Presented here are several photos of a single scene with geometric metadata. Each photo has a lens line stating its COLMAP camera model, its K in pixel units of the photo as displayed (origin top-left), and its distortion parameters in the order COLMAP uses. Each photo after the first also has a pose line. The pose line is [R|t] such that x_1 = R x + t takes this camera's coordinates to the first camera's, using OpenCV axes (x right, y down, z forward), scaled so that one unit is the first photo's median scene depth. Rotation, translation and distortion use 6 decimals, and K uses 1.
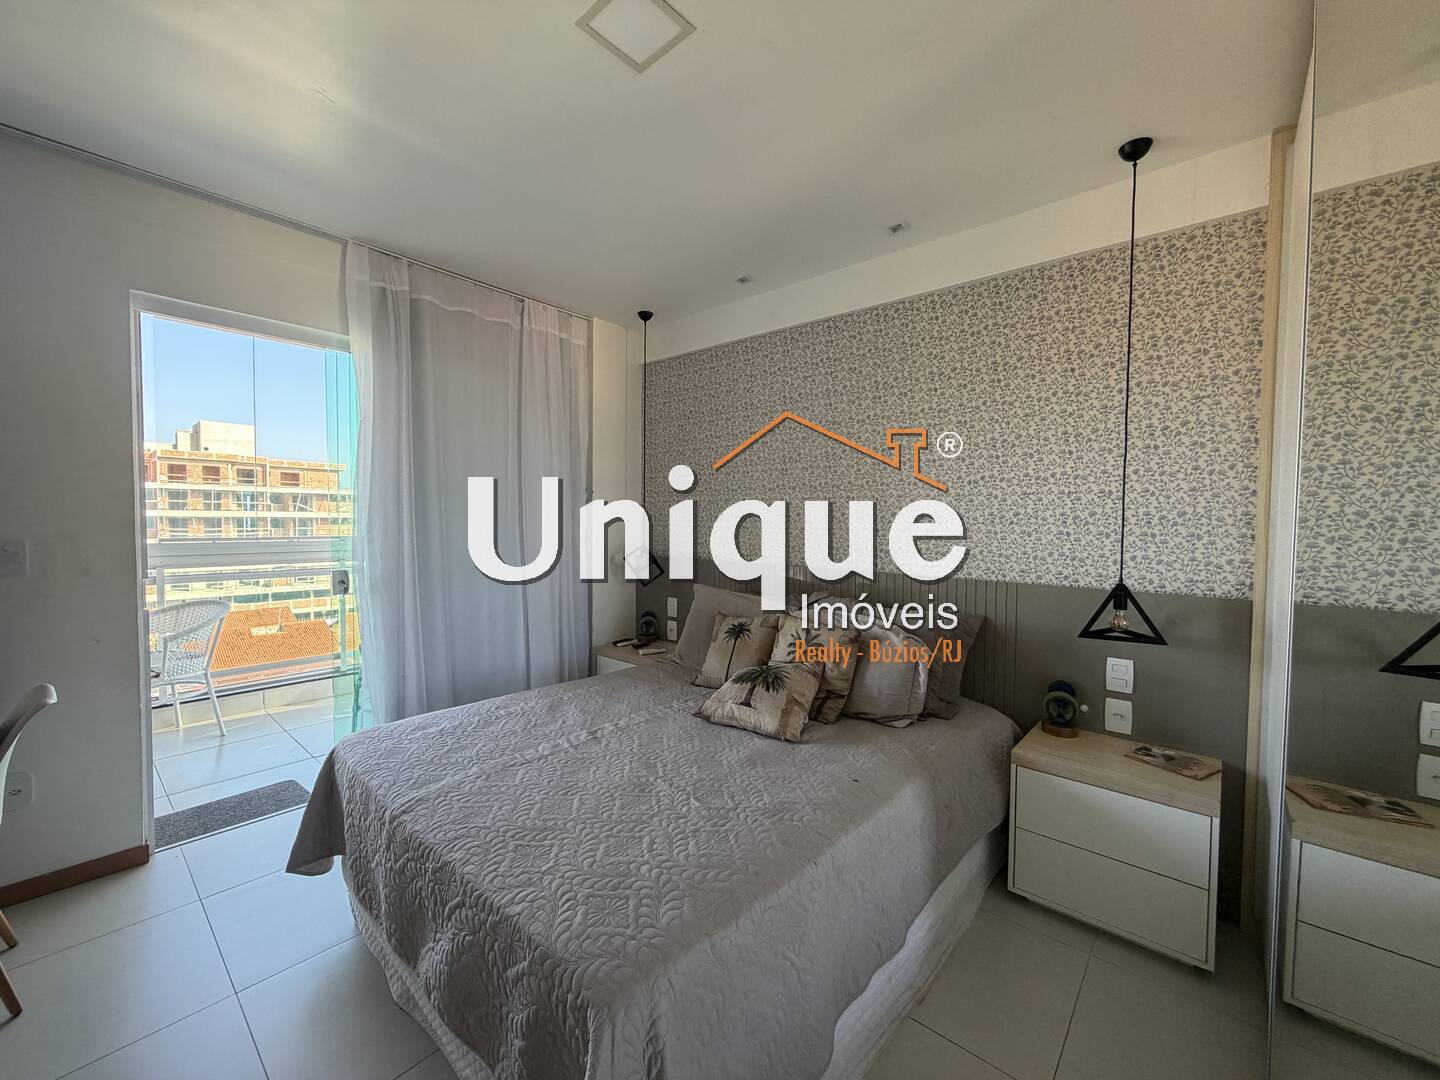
lens RADIAL K [[574.8, 0, 716.6], [0, 574.8, 539.7], [0, 0, 1]] dist [0.002445, 0.000241]
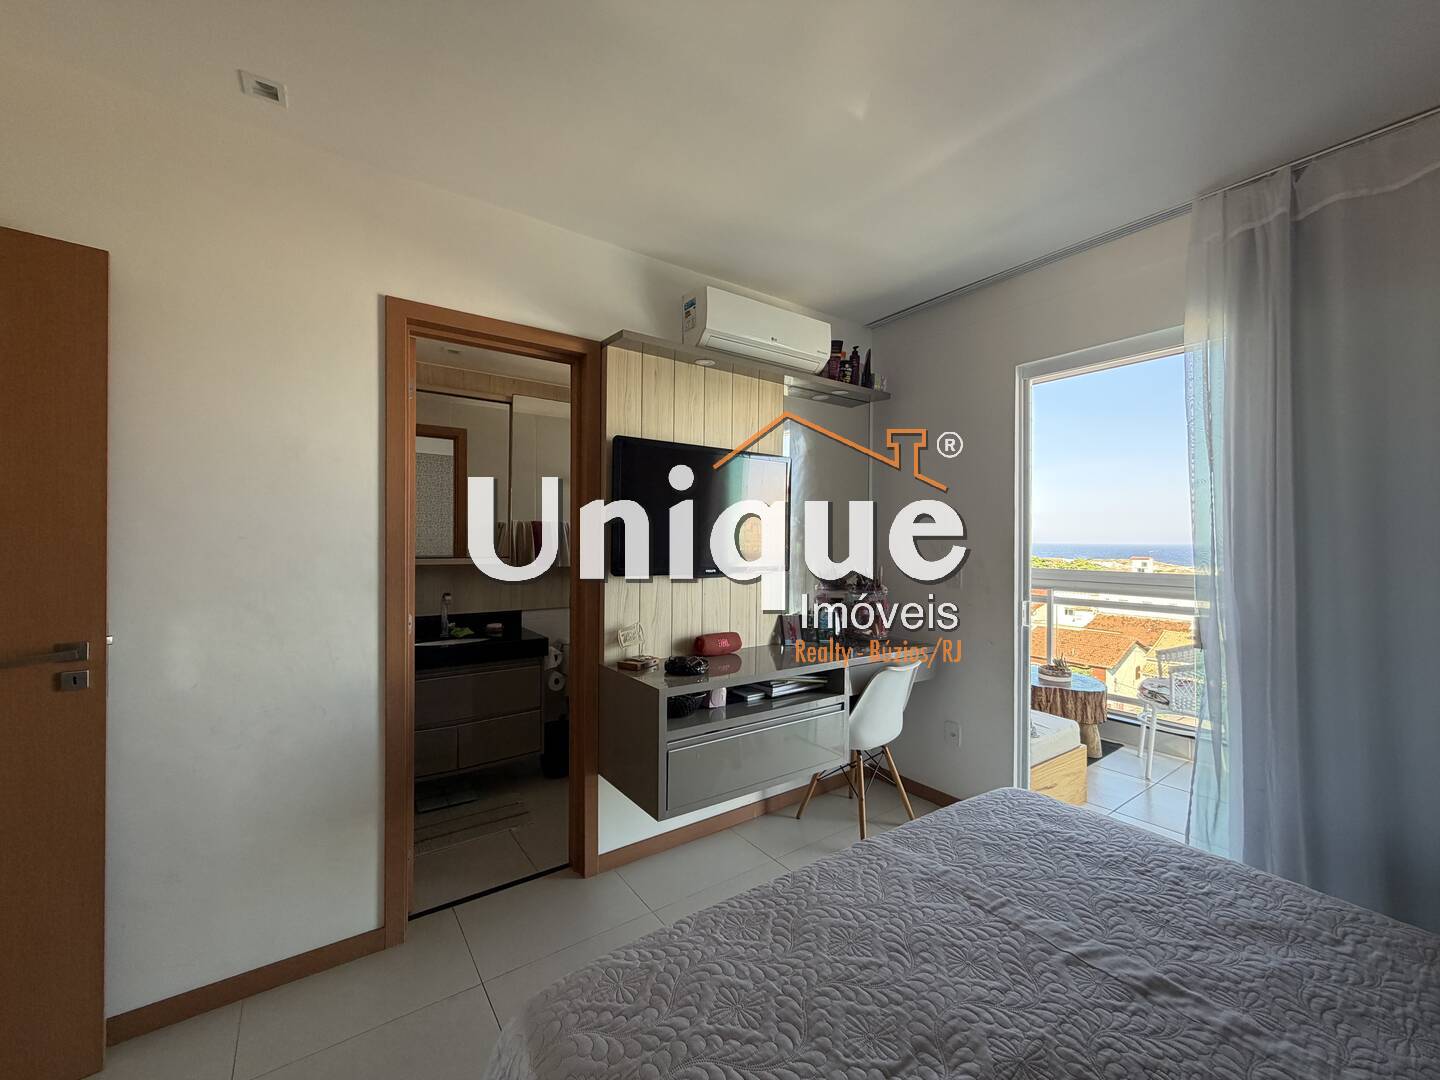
lens RADIAL K [[574.8, 0, 716.6], [0, 574.8, 539.7], [0, 0, 1]] dist [0.002445, 0.000241]
pose [[-0.235473, -0.008440, -0.971844, 0.370168], [-0.038532, 0.999257, 0.000658, -0.038707], [0.971117, 0.037602, -0.235624, 0.733517]]
